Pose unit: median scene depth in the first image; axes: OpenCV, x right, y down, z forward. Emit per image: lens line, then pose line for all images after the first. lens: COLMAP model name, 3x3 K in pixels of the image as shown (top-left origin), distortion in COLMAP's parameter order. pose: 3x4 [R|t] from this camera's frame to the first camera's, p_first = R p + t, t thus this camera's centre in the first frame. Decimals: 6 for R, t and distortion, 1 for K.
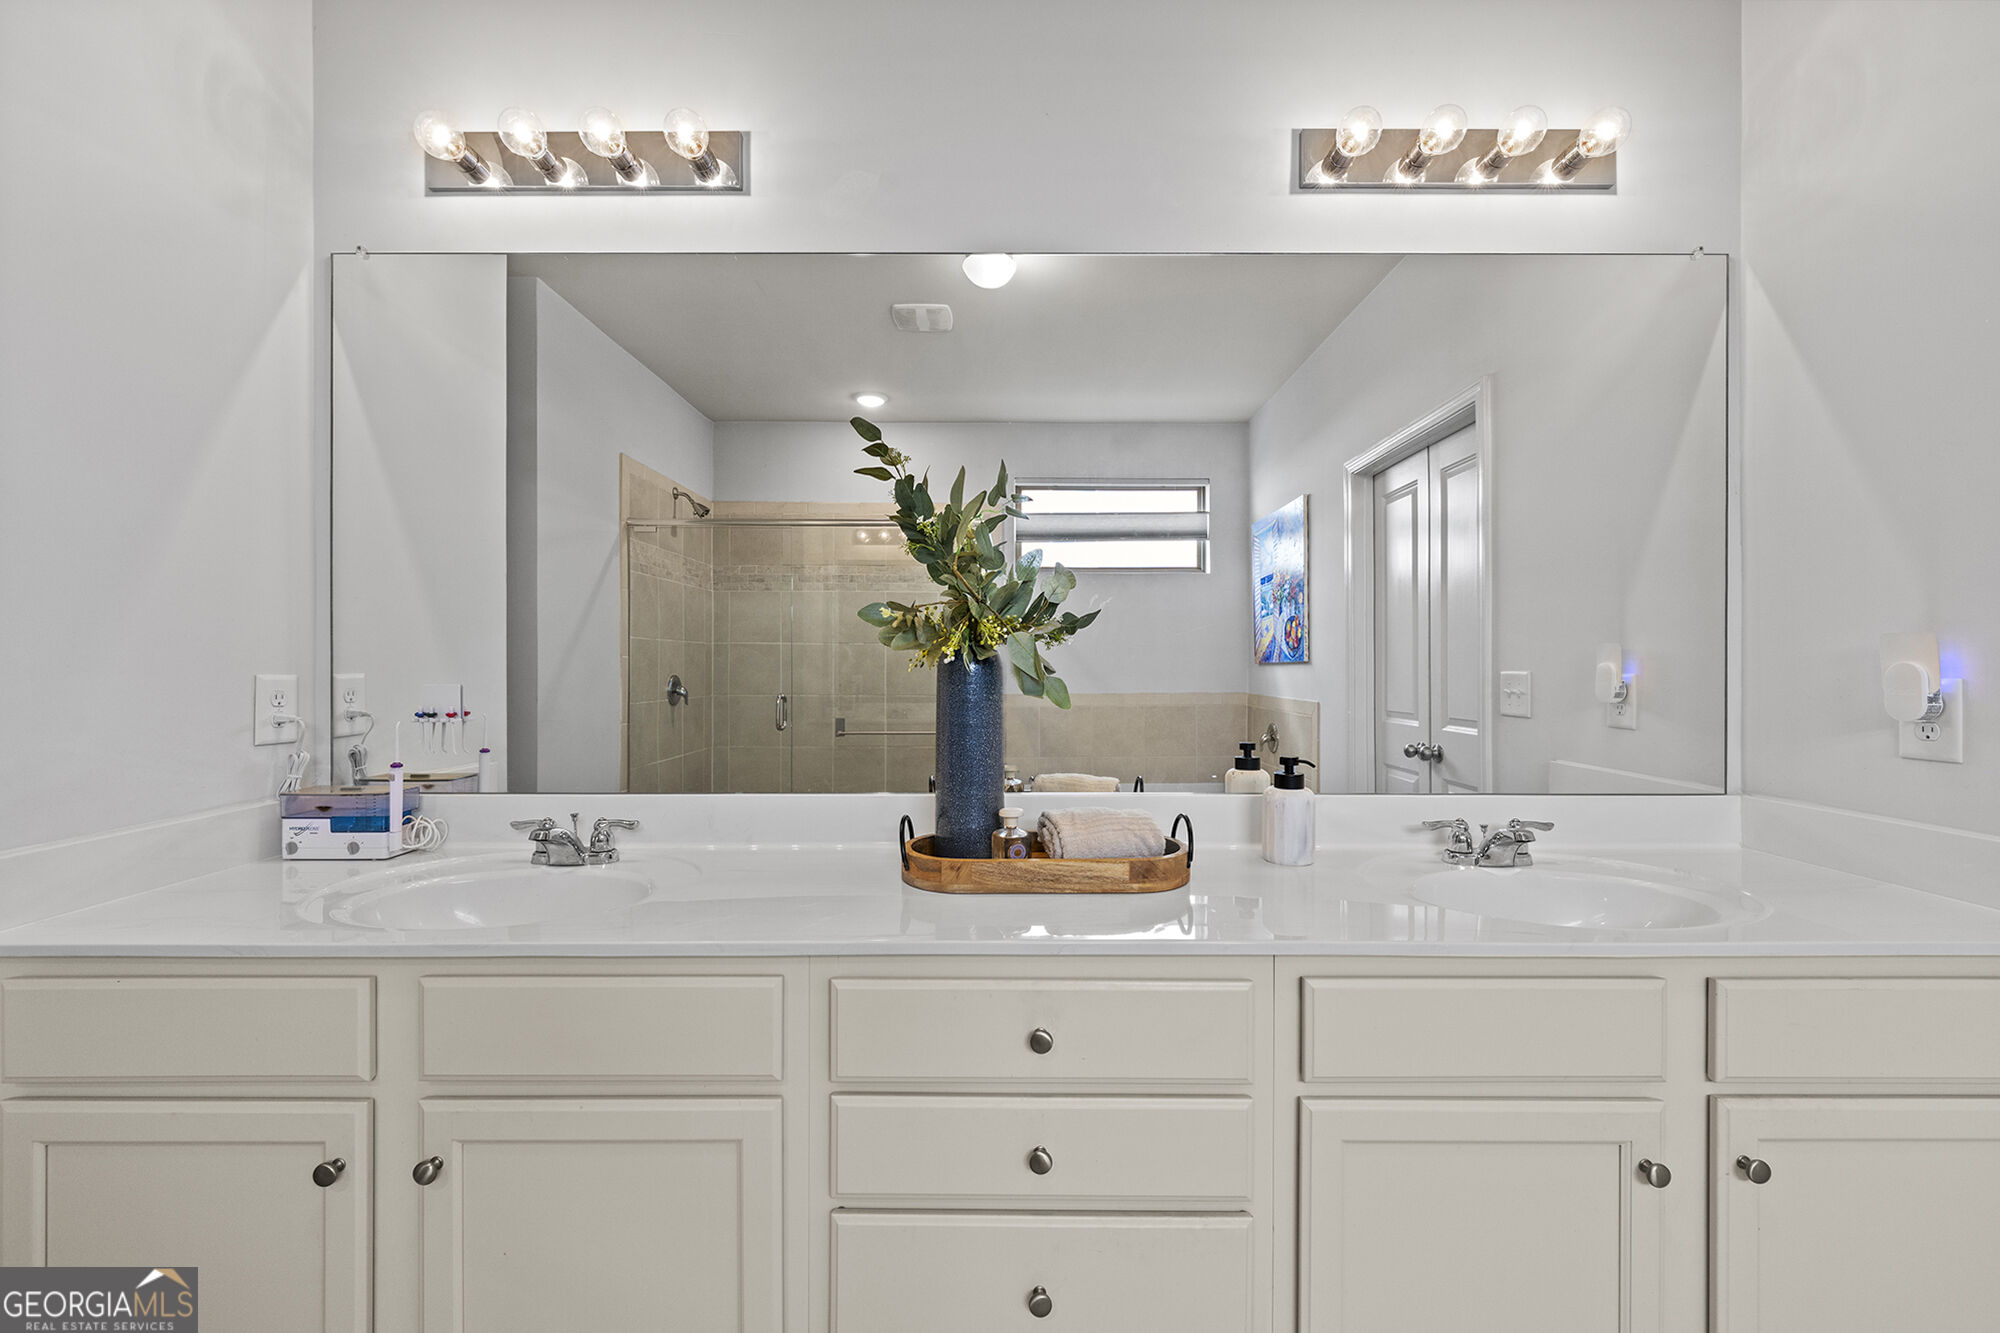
lens RADIAL K [[810.7, 0, 1002.9], [0, 810.7, 673.3], [0, 0, 1]] dist [-0.000534, 0.000610]
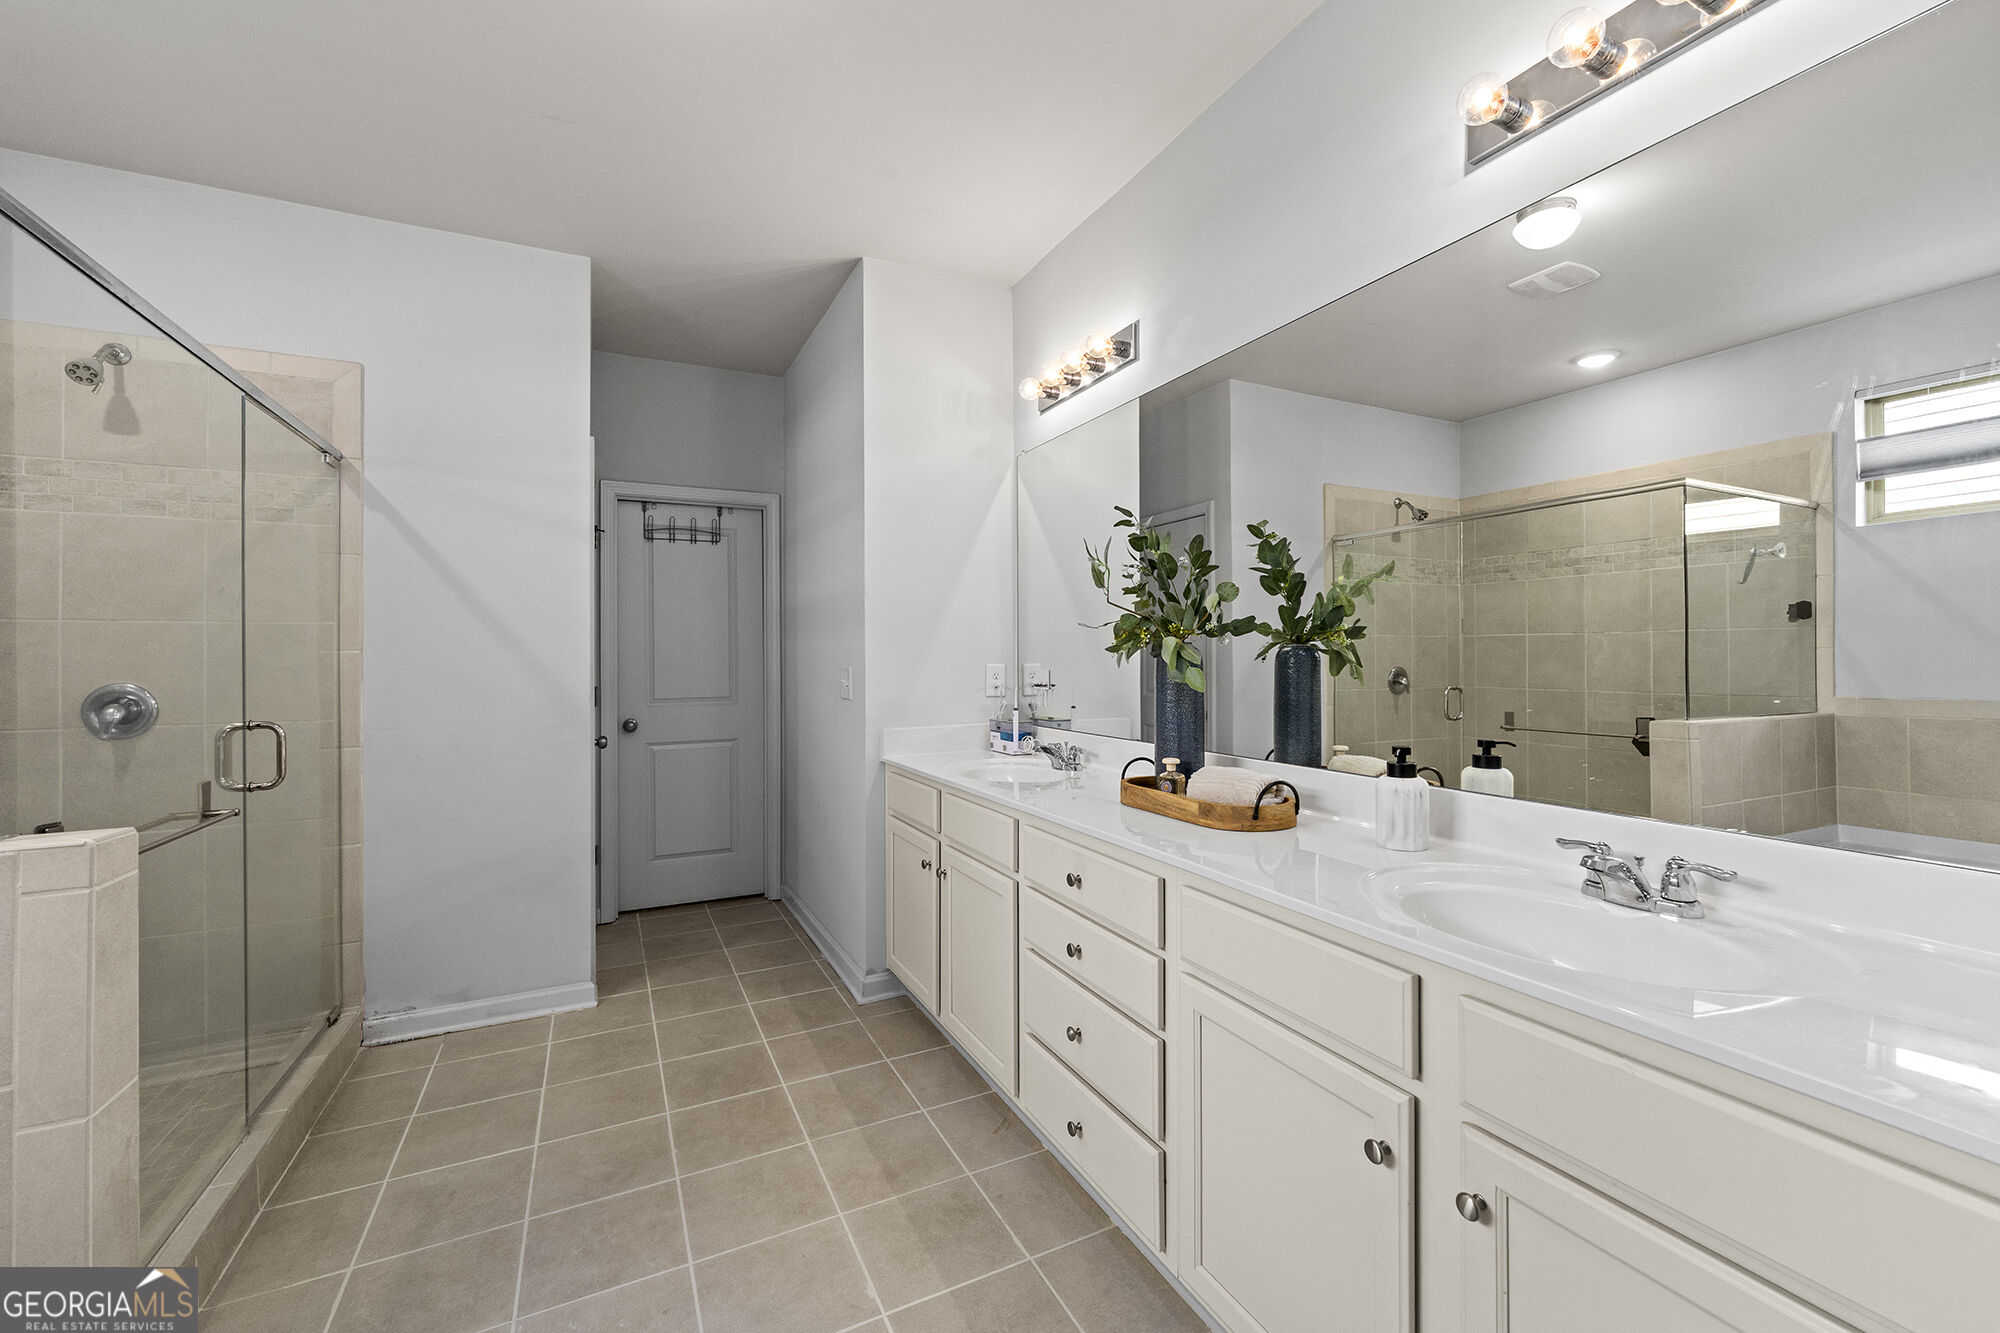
lens RADIAL K [[810.7, 0, 1005.6], [0, 810.7, 657.5], [0, 0, 1]] dist [-0.000534, 0.000610]
pose [[0.447486, -0.003184, -0.894285, 0.922598], [-0.005079, 0.999968, -0.006102, -0.002686], [0.894277, 0.007273, 0.447455, 0.063668]]
